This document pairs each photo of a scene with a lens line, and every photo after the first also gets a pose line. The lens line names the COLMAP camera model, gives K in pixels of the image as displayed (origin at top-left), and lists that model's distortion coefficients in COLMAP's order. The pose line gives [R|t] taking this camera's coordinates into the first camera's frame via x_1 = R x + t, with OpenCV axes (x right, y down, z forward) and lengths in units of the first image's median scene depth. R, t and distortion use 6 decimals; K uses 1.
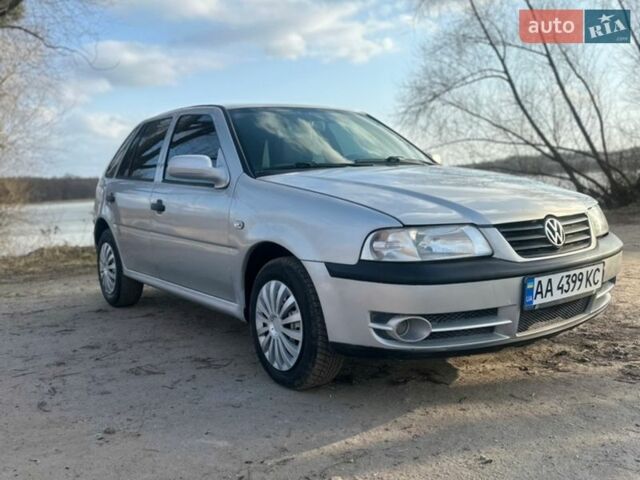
lens RADIAL K [[571.9, 0, 320.0], [0, 571.9, 240.0], [0, 0, 1]] dist [0.085592, -0.006814]
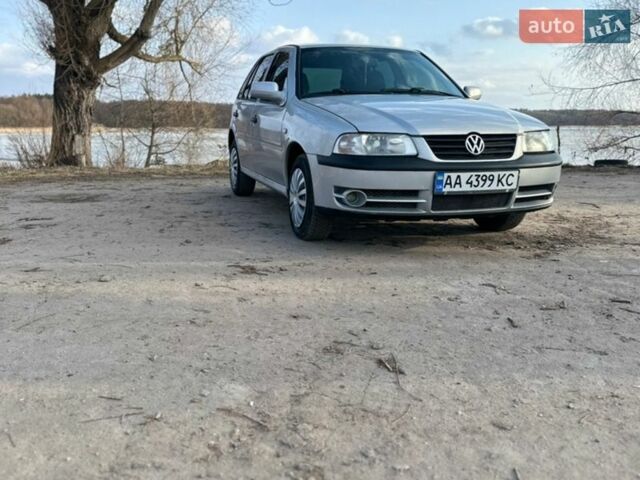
lens RADIAL K [[571.9, 0, 320.0], [0, 571.9, 240.0], [0, 0, 1]] dist [0.085592, -0.006814]
pose [[0.950882, 0.110959, -0.288984, 0.489248], [-0.077971, 0.989302, 0.123296, 0.075011], [0.299573, -0.094707, 0.949361, -0.493357]]
